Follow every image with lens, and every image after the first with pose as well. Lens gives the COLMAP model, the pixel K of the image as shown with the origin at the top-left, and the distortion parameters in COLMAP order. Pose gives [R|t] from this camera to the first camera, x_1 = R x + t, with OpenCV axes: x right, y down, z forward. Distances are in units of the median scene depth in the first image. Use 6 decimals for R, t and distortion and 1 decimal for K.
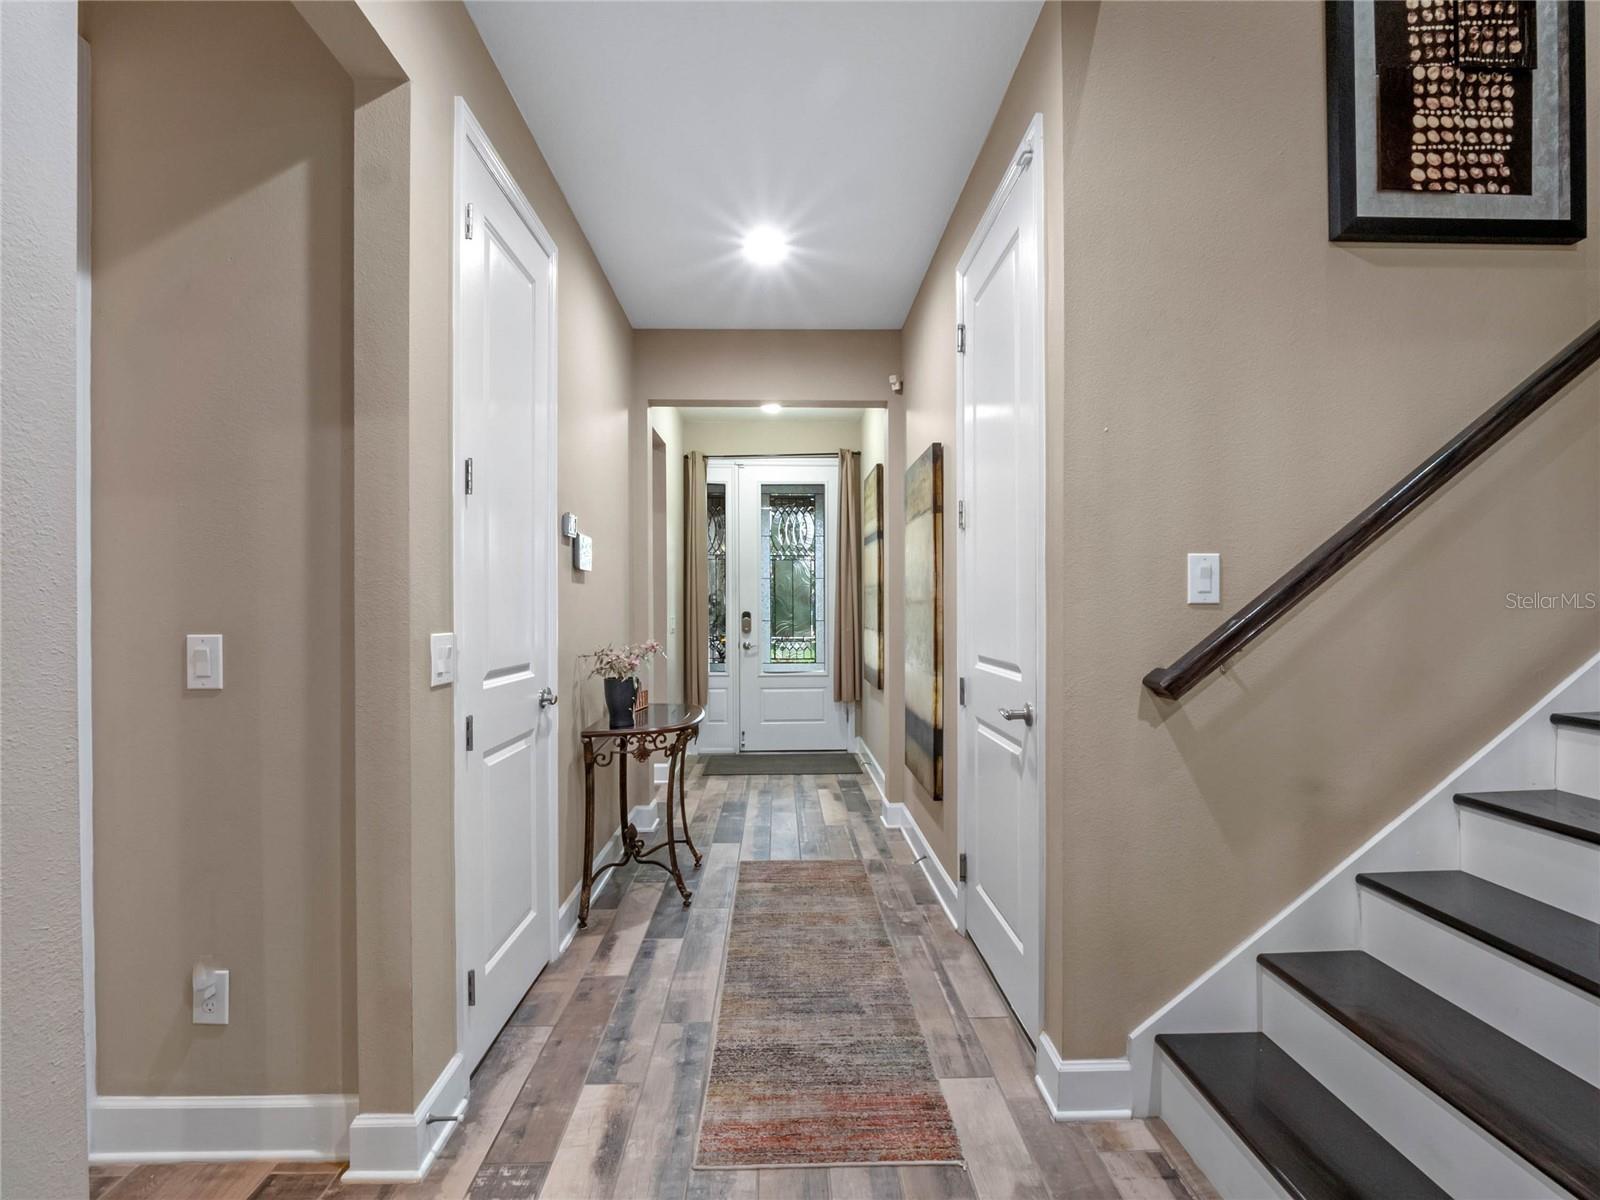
lens RADIAL K [[786.7, 0, 799.3], [0, 786.7, 603.0], [0, 0, 1]] dist [0.001610, 0.000812]
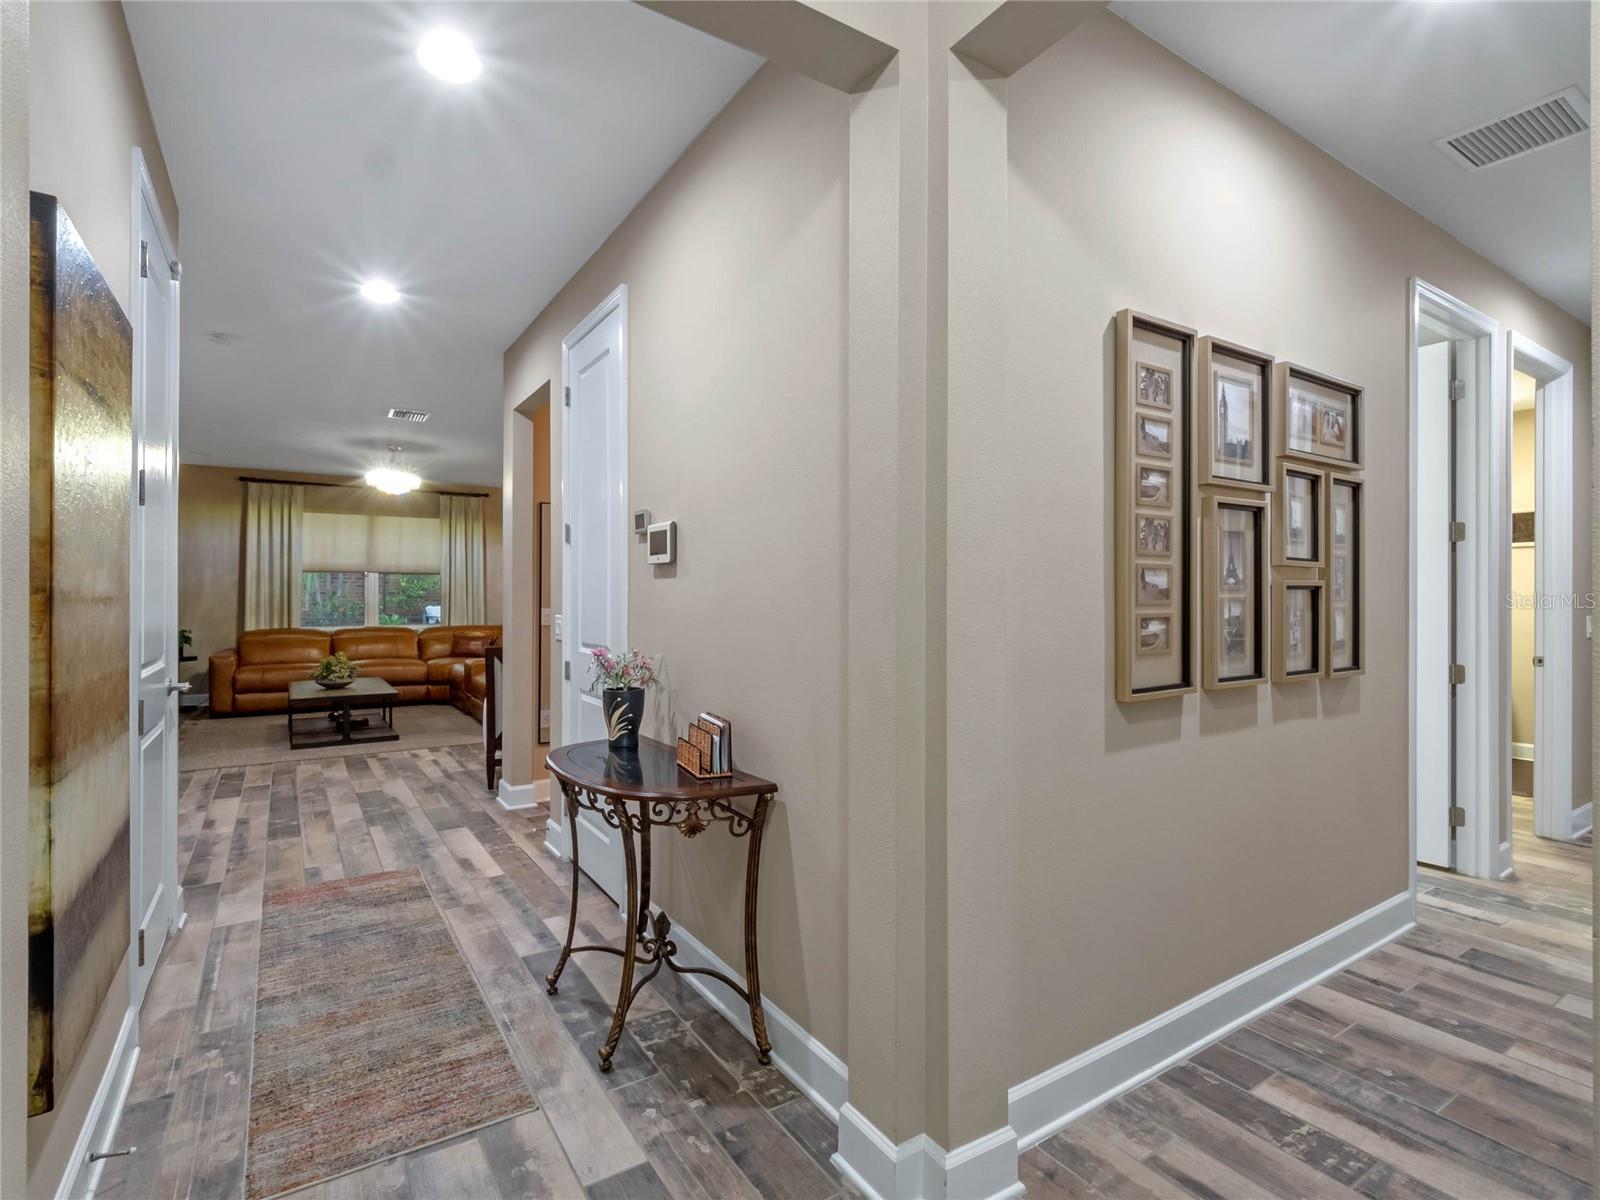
lens RADIAL K [[786.7, 0, 810.3], [0, 786.7, 600.1], [0, 0, 1]] dist [0.001610, 0.000812]
pose [[-0.845616, 0.006845, -0.533747, 0.065768], [0.006107, 0.999976, 0.003149, -0.005898], [0.533756, -0.000597, -0.845638, 2.168875]]
